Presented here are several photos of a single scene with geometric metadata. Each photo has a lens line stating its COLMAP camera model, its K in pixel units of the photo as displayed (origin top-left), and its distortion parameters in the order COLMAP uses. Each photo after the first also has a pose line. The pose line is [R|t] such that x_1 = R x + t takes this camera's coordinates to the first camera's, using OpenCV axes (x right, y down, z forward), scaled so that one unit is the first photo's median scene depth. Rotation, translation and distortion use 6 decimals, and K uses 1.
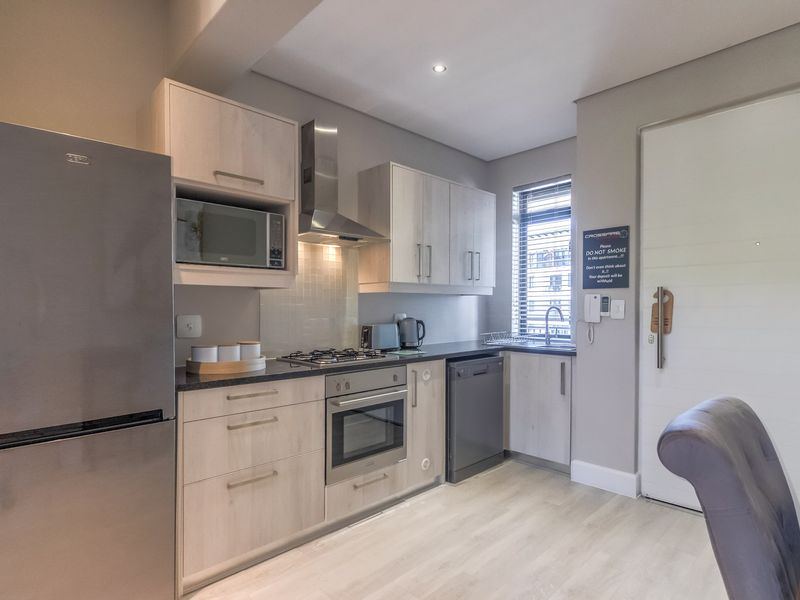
lens RADIAL K [[434.0, 0, 418.8], [0, 434.0, 316.6], [0, 0, 1]] dist [0.001312, 0.000194]
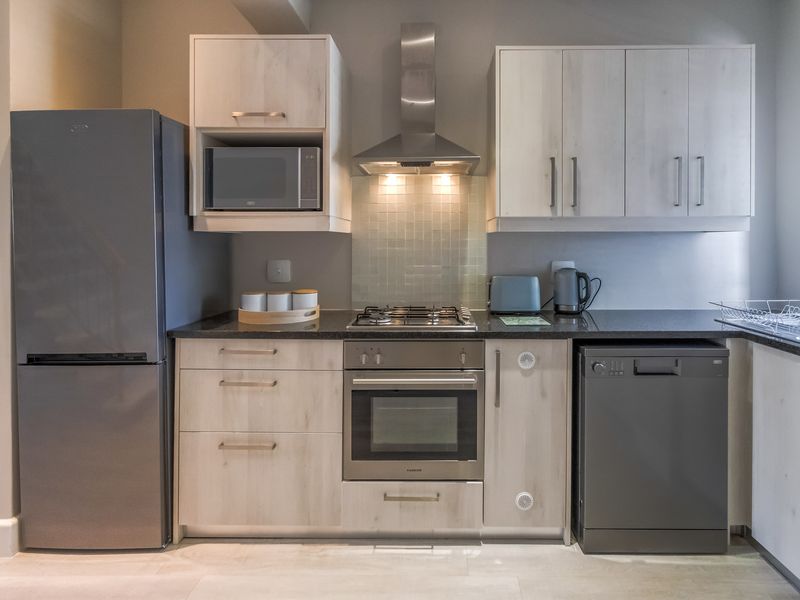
lens RADIAL K [[445.5, 0, 439.1], [0, 445.5, 241.0], [0, 0, 1]] dist [0.000763, -0.000301]
pose [[0.702947, -0.000838, -0.711241, 0.409616], [-0.016207, 0.999721, -0.017196, -0.029560], [0.711057, 0.023615, 0.702737, 0.460639]]
